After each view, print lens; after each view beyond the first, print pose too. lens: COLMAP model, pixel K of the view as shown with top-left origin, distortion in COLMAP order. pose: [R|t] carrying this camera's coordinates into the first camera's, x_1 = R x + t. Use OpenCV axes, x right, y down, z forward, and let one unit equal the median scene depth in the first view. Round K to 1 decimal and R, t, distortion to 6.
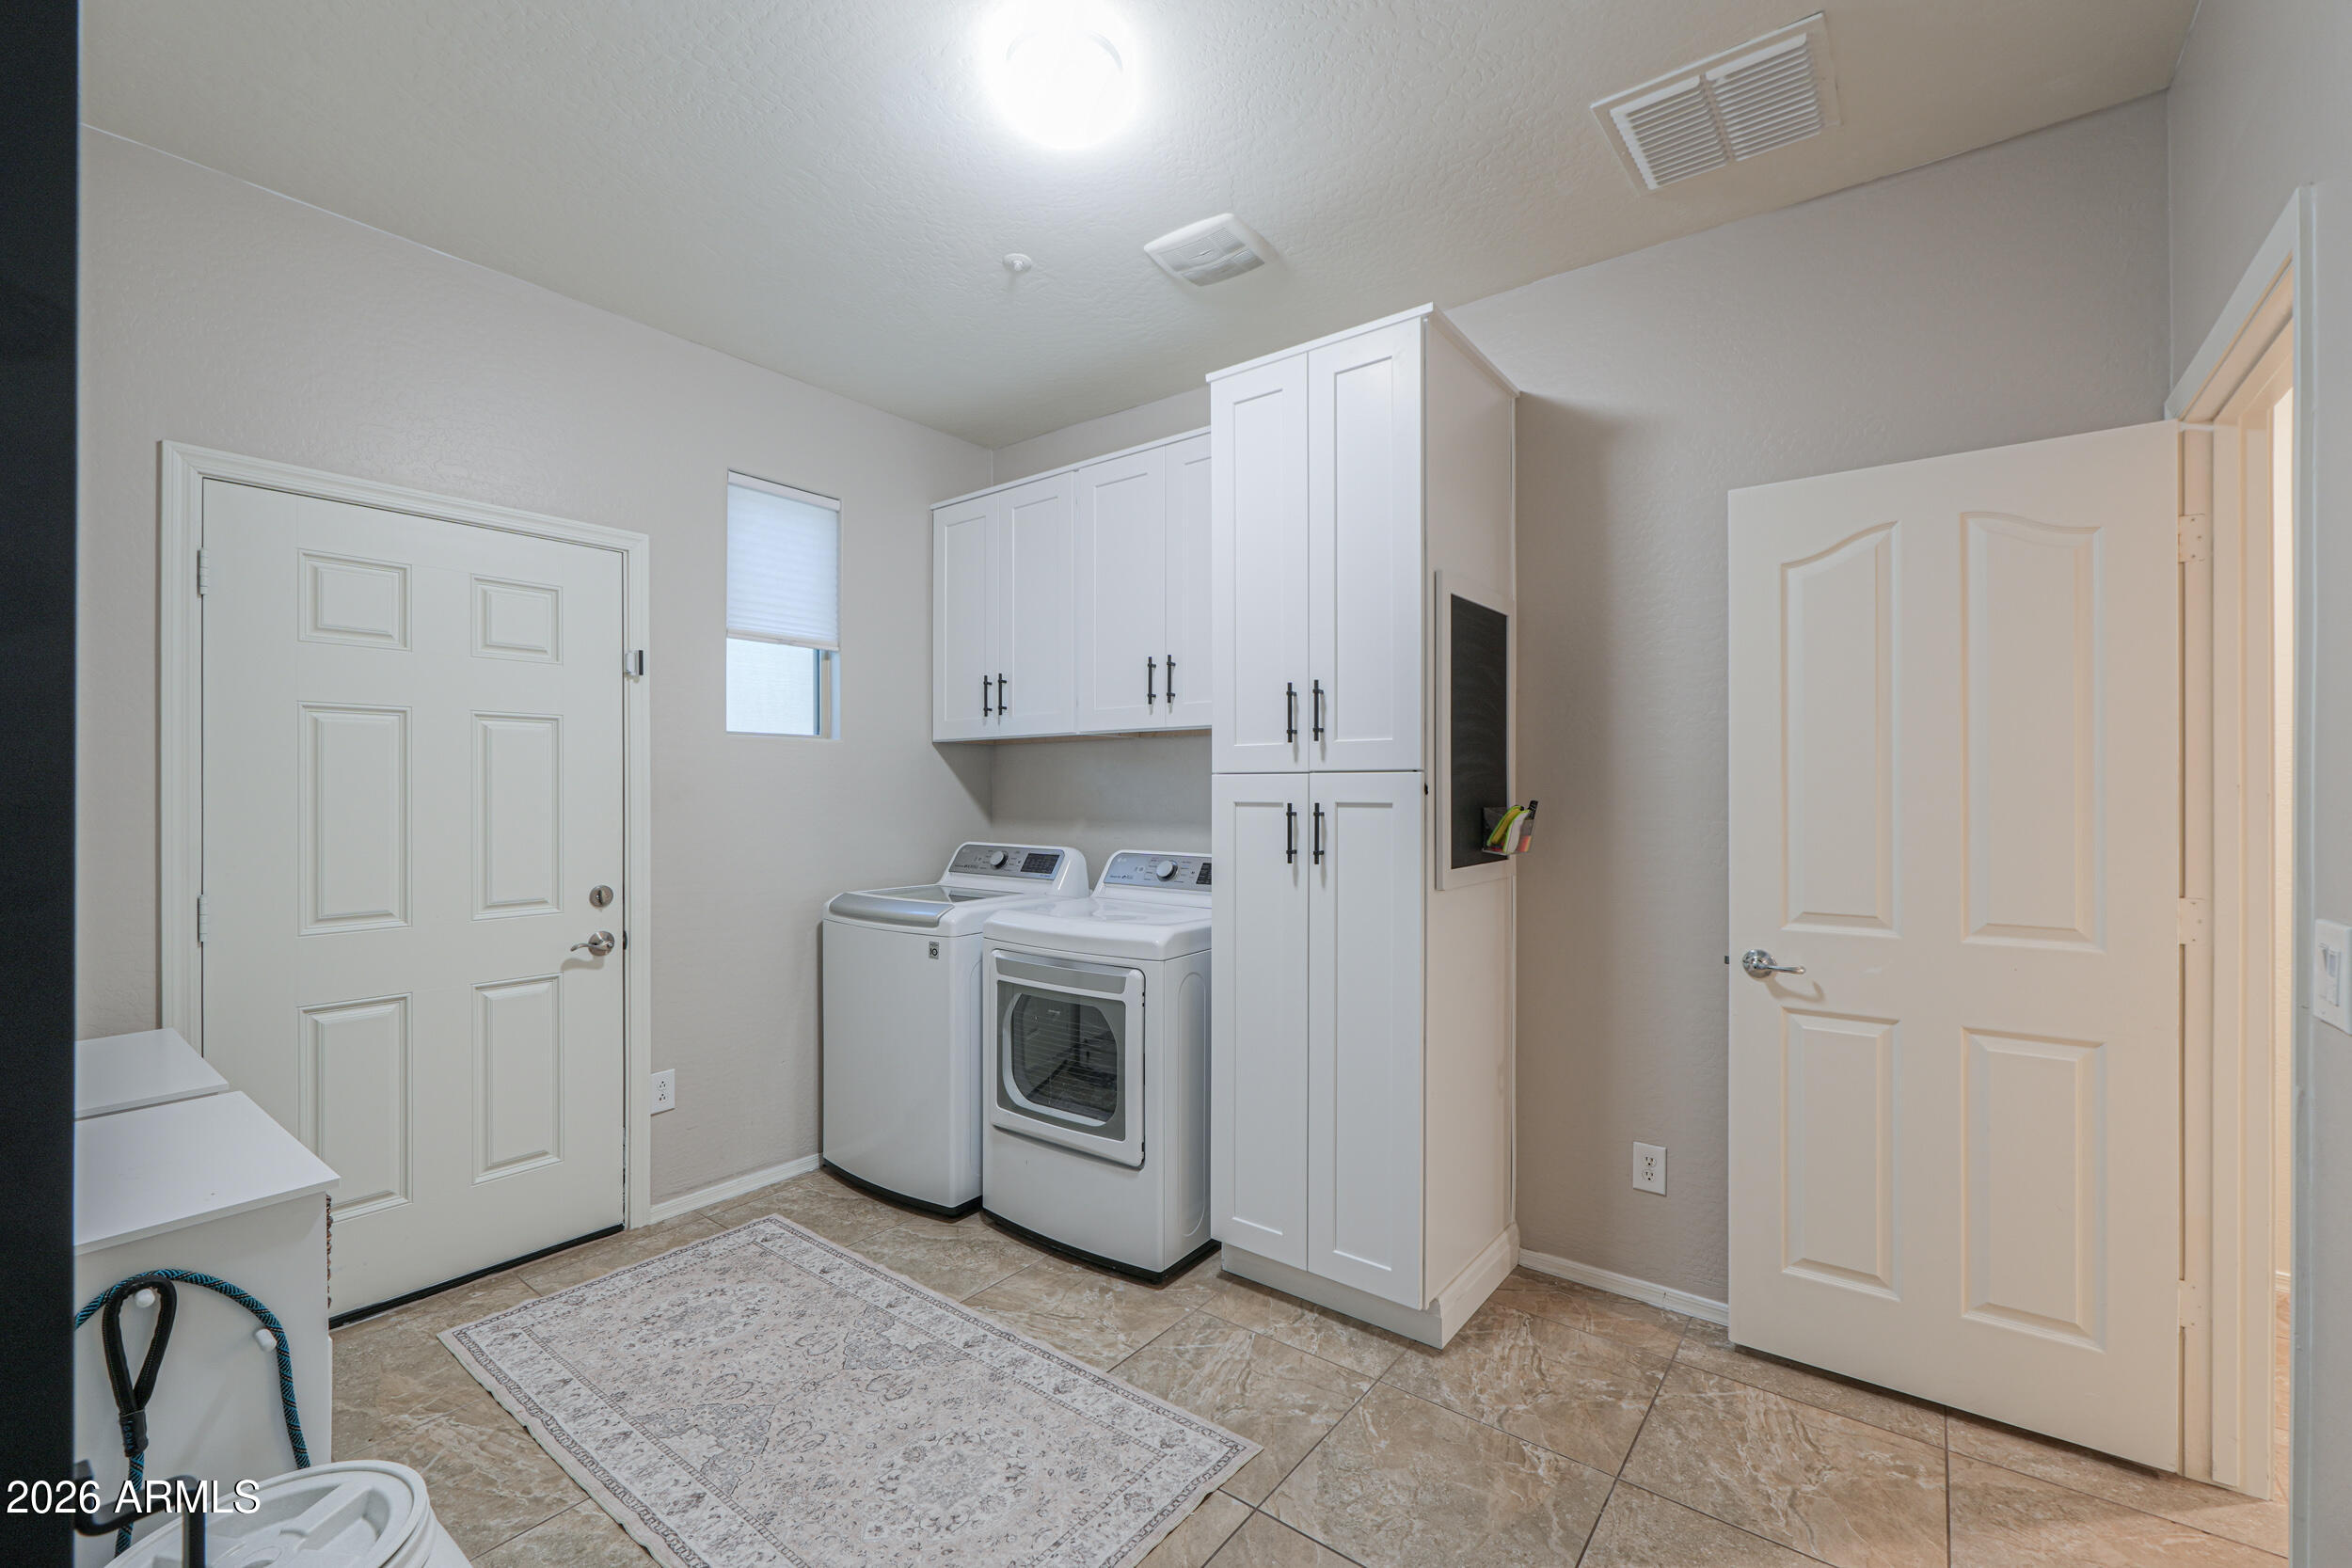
lens RADIAL K [[978.6, 0, 1168.5], [0, 978.6, 781.1], [0, 0, 1]] dist [-0.000027, -0.000564]
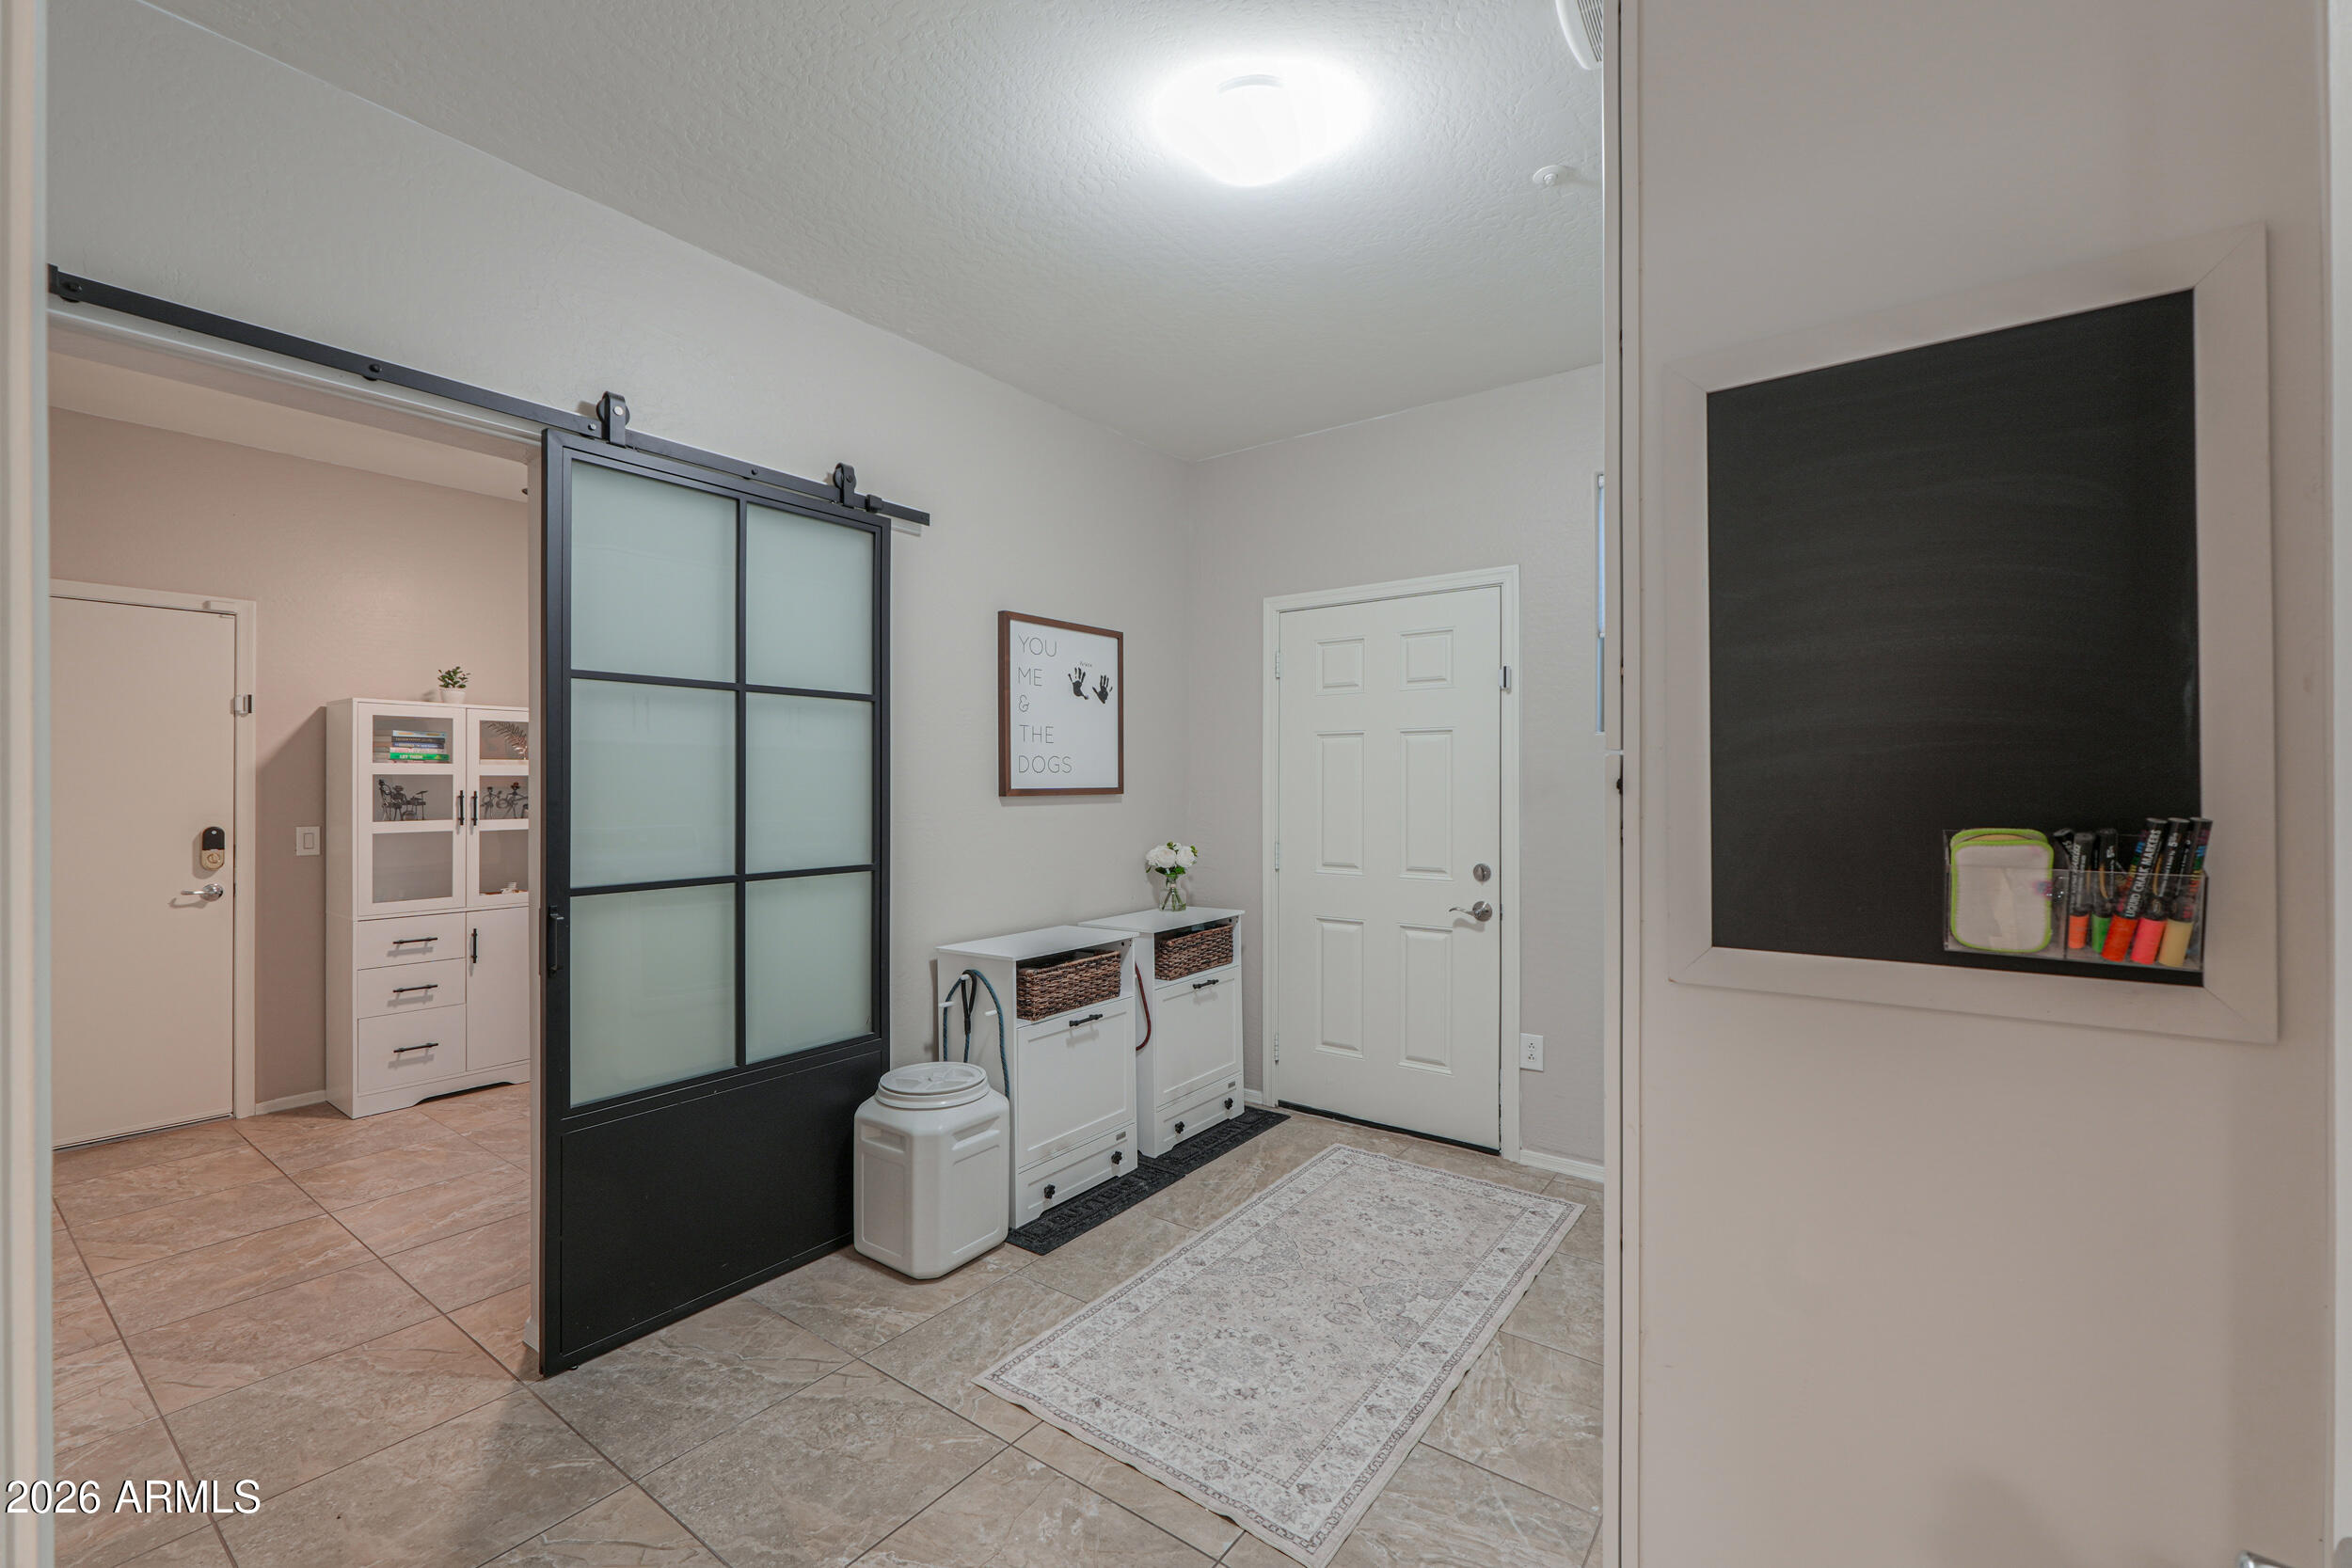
lens RADIAL K [[985.9, 0, 1173.5], [0, 985.9, 781.1], [0, 0, 1]] dist [0.003192, 0.000218]
pose [[0.026457, -0.002625, -0.999647, 0.717819], [0.007788, 0.999967, -0.002420, 0.004200], [0.999620, -0.007722, 0.026477, 0.655569]]
